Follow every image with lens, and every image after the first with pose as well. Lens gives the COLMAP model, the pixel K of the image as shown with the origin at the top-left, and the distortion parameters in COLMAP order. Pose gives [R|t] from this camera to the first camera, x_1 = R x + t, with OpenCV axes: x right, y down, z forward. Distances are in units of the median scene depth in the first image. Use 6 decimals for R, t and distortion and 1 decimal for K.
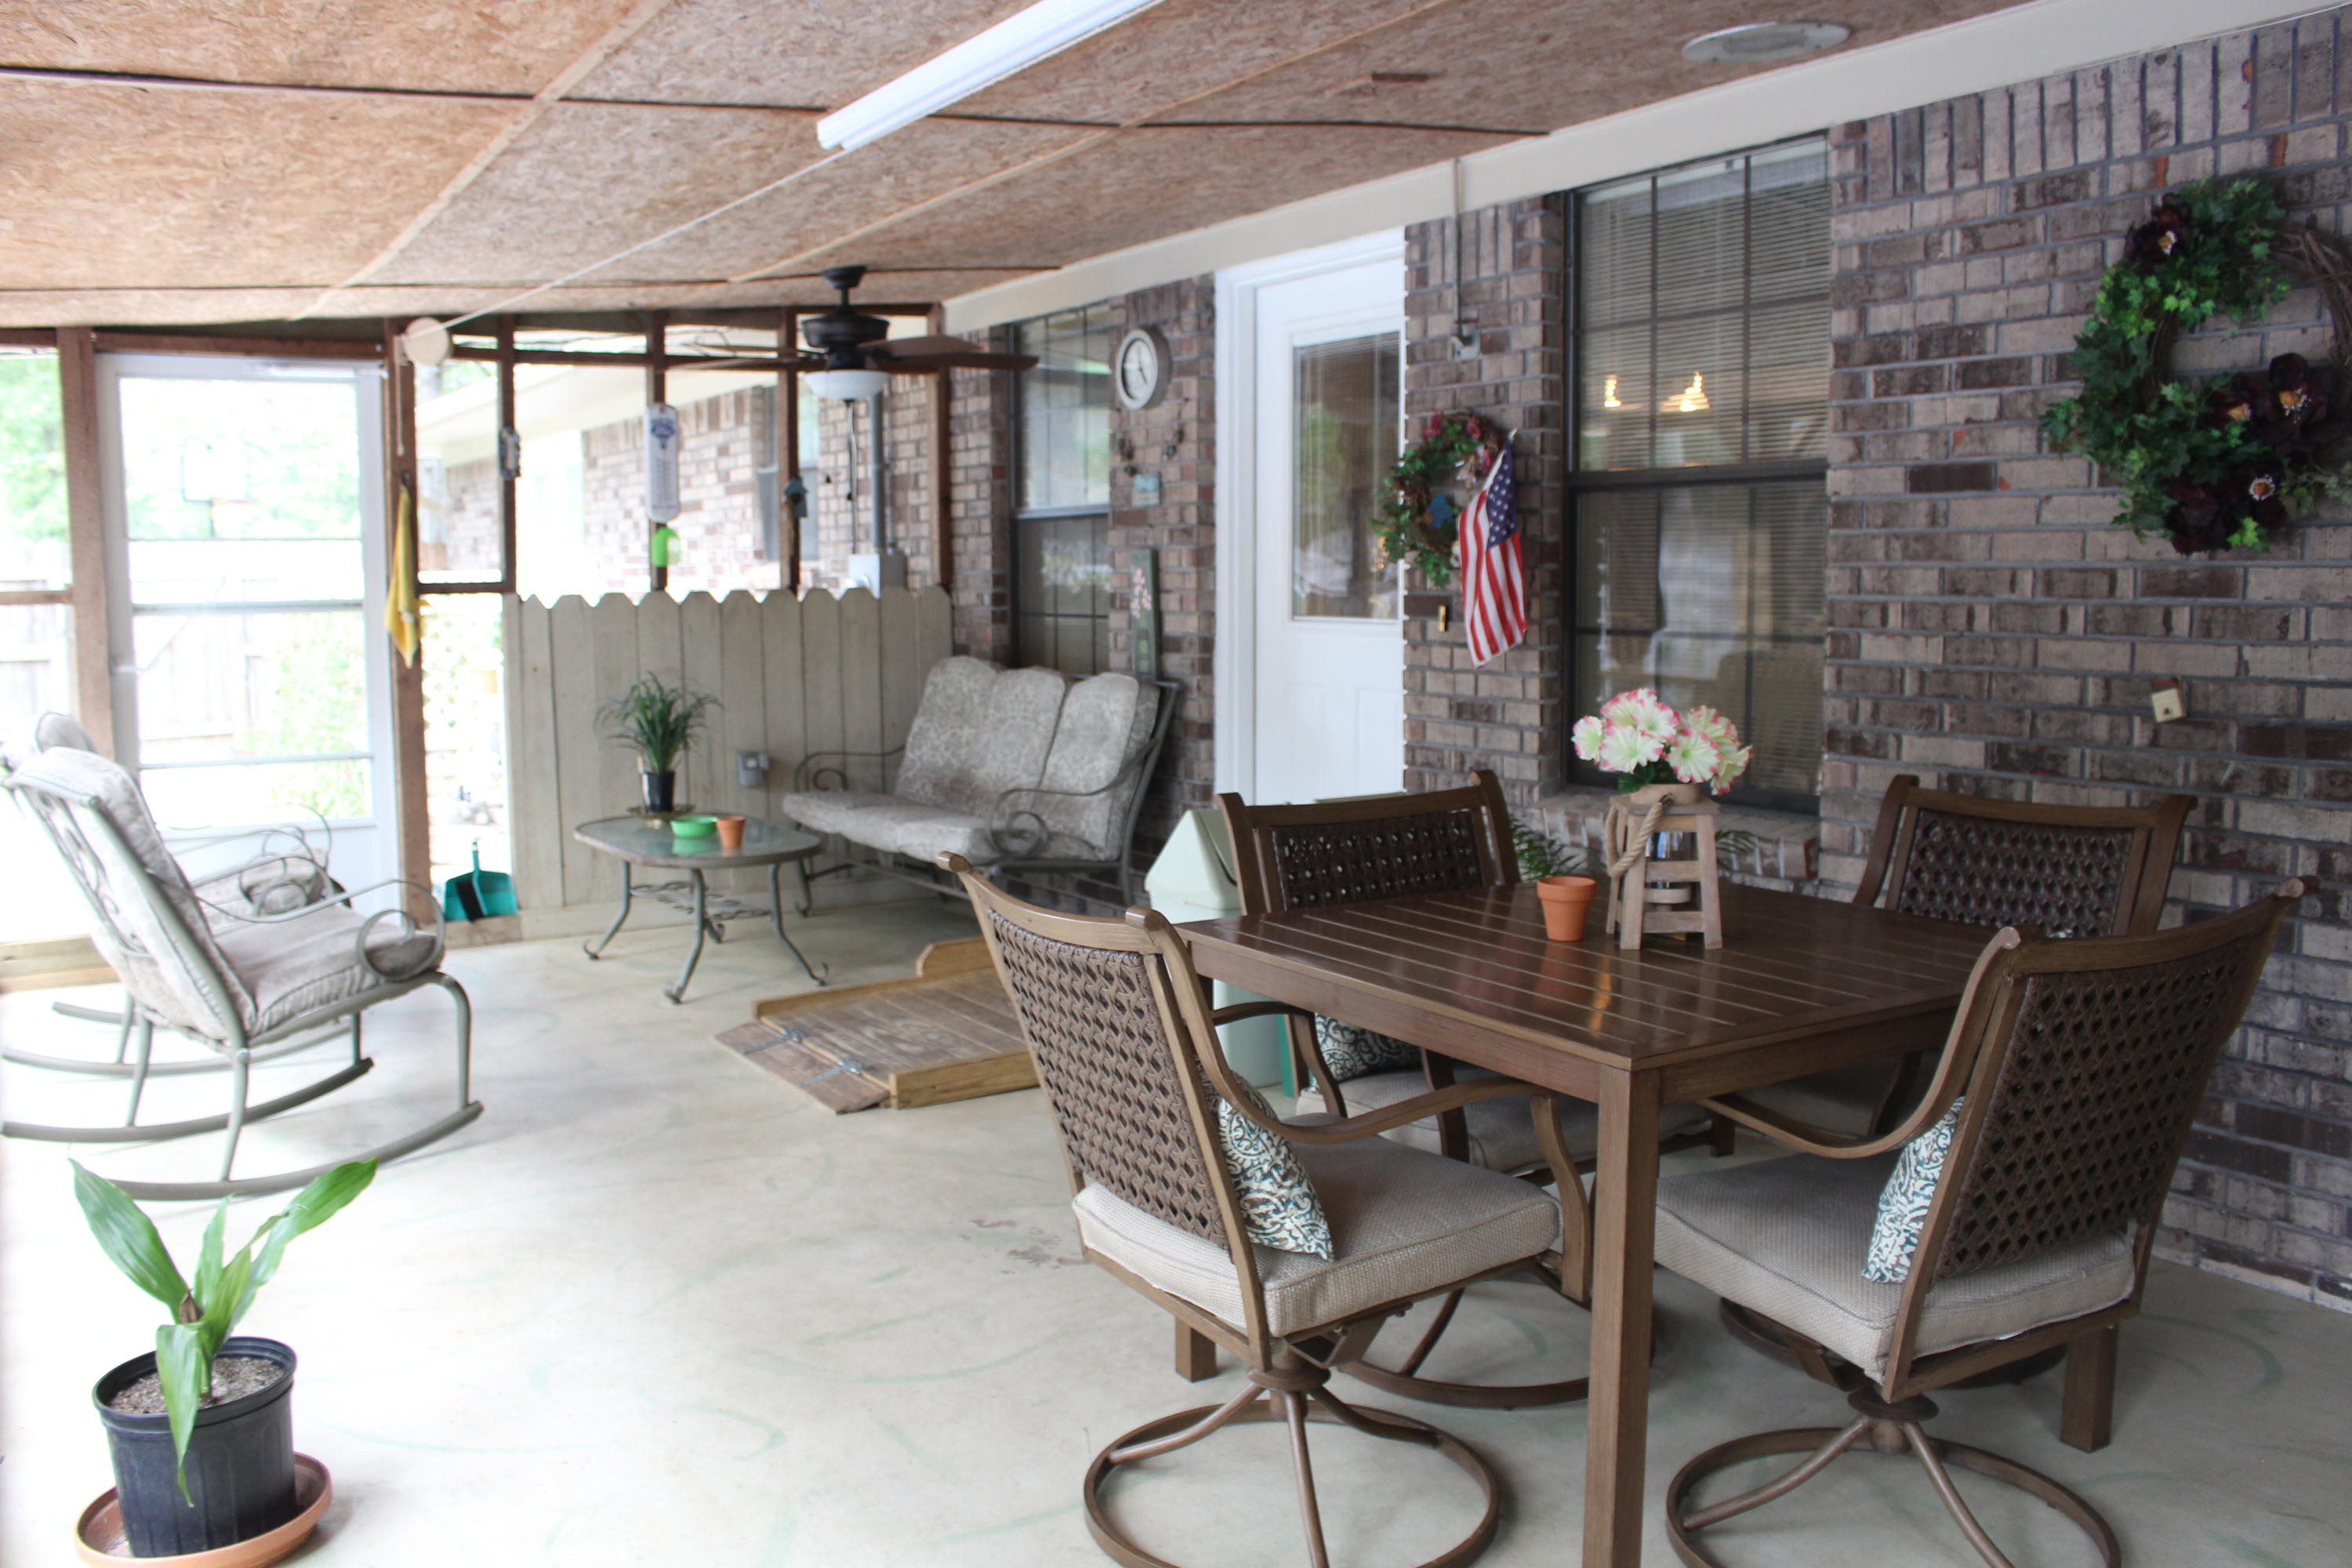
lens RADIAL K [[1943.4, 0, 1154.3], [0, 1943.4, 792.8], [0, 0, 1]] dist [-0.153723, 0.132077]
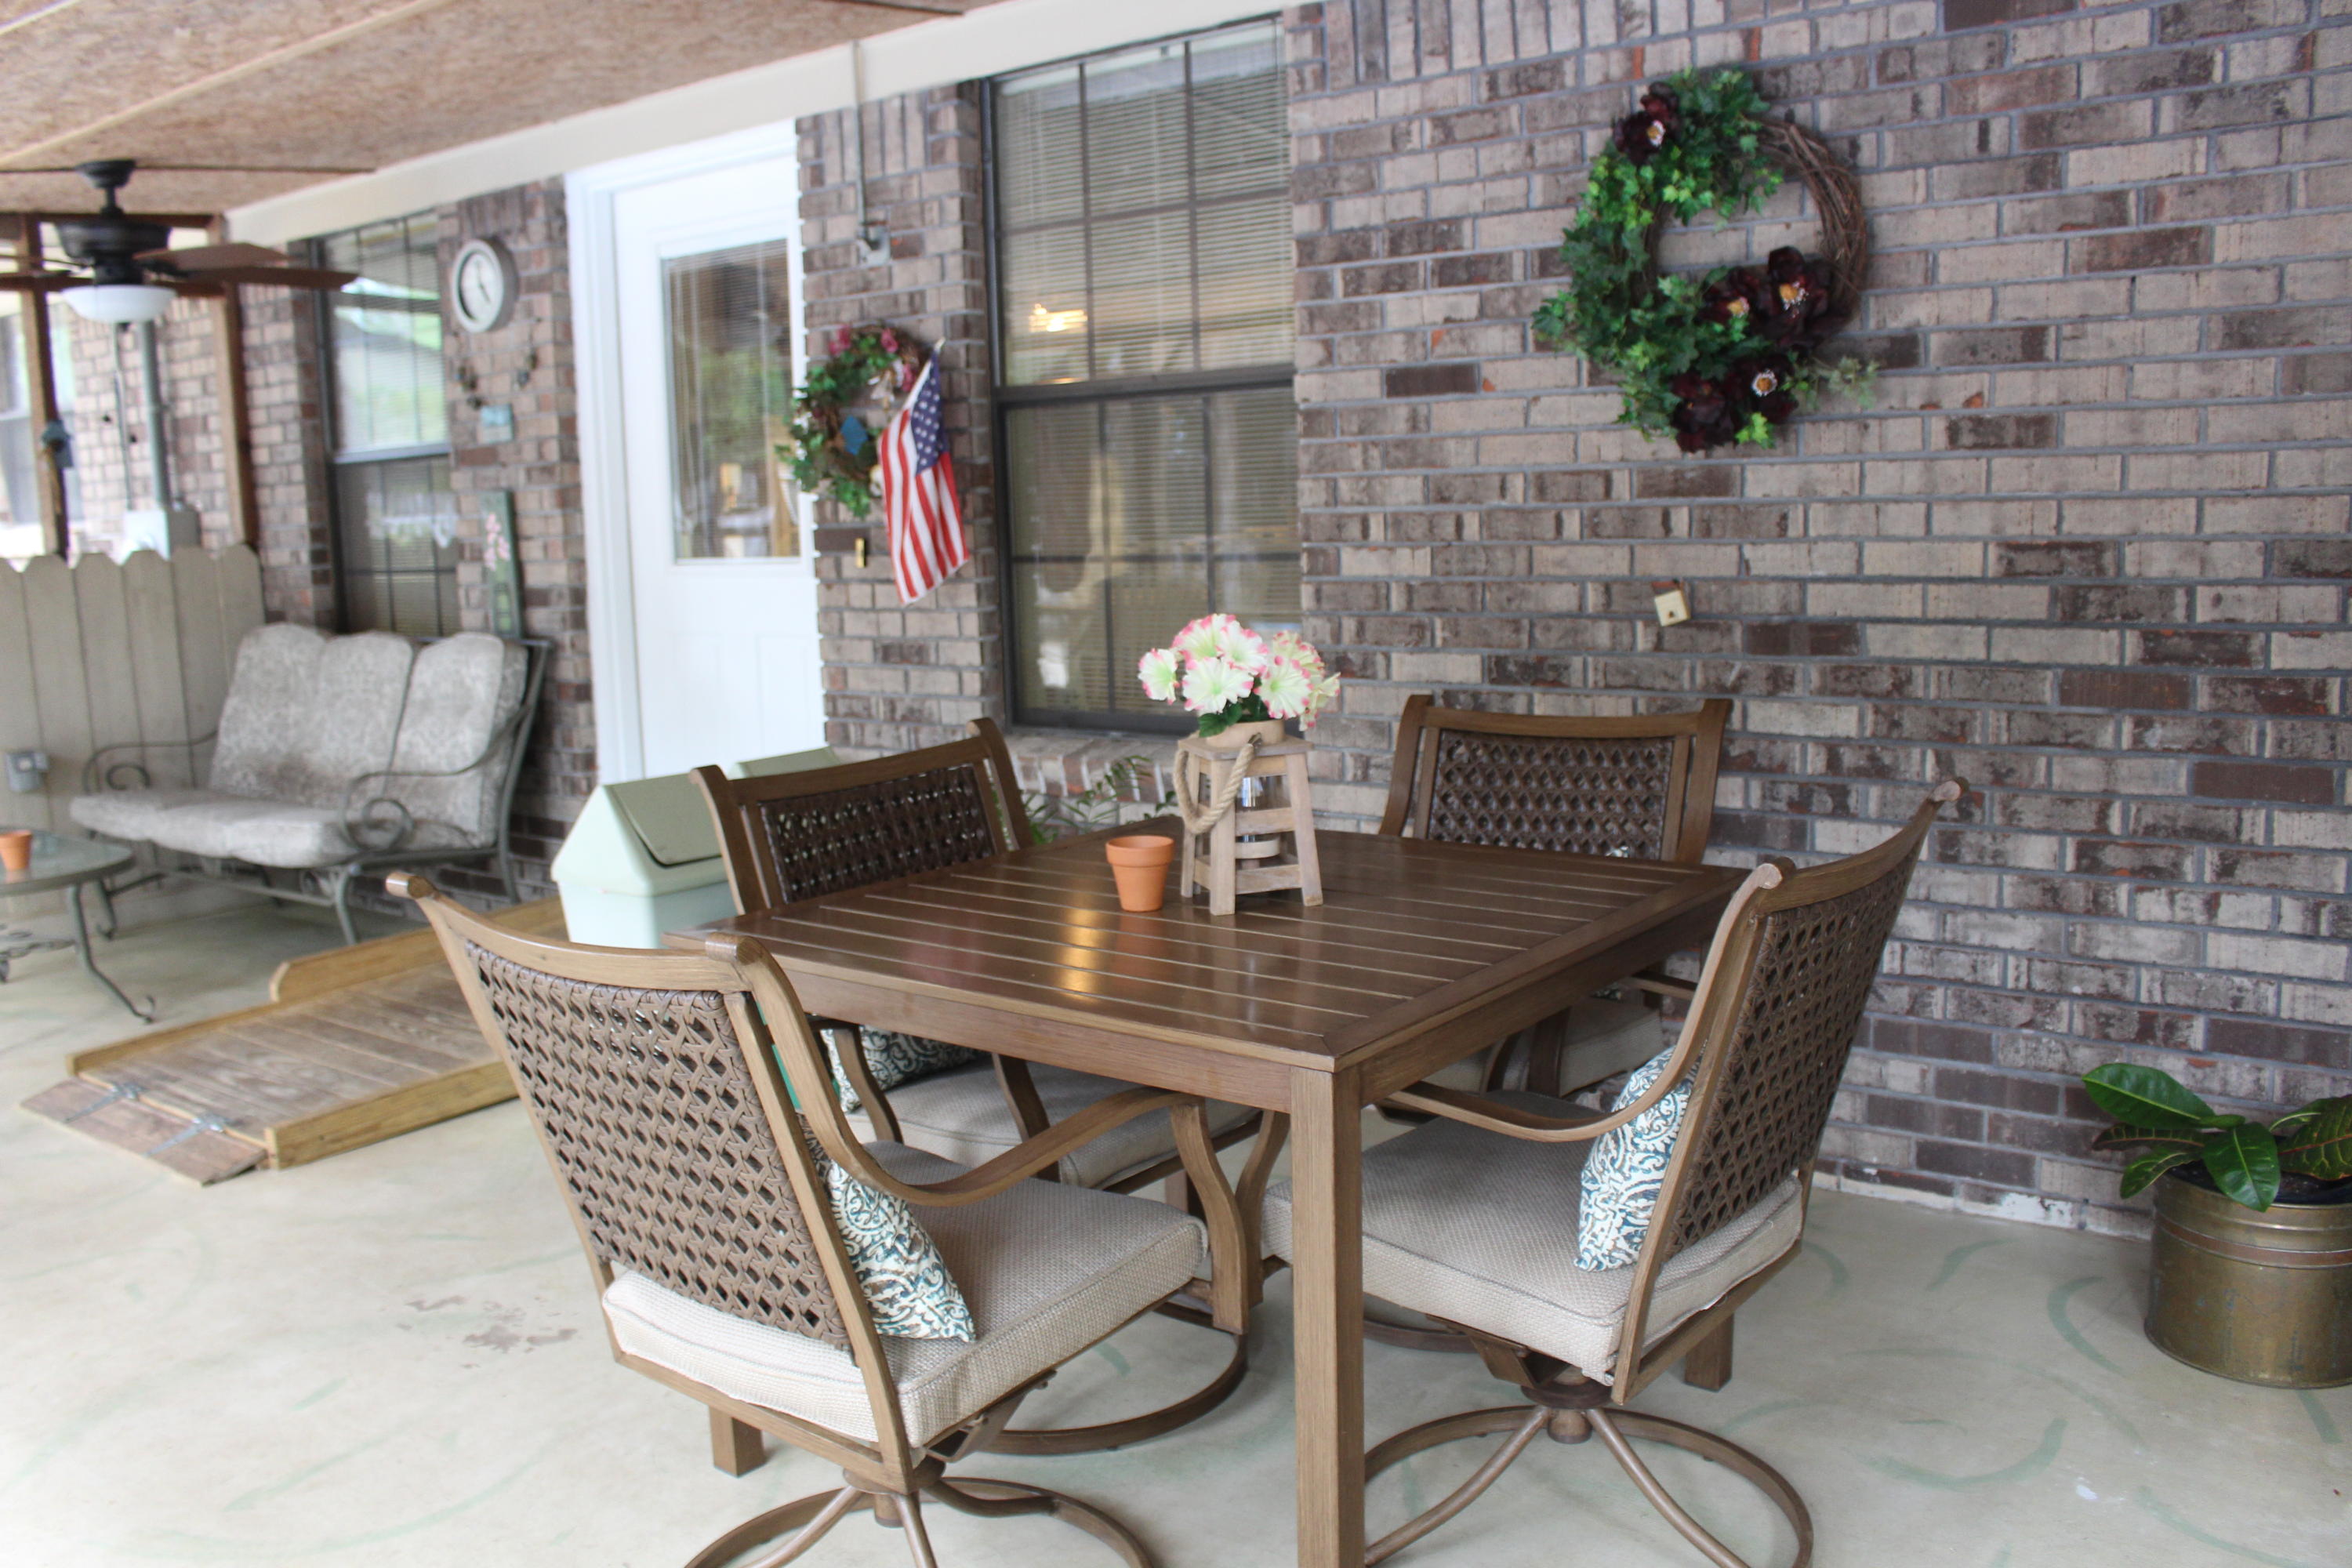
lens RADIAL K [[1943.4, 0, 1154.3], [0, 1943.4, 792.8], [0, 0, 1]] dist [-0.153723, 0.132077]
pose [[0.936038, -0.075520, 0.343699, -0.055421], [0.065325, 0.997015, 0.041163, -0.008094], [-0.345781, -0.016078, 0.938177, 0.130597]]
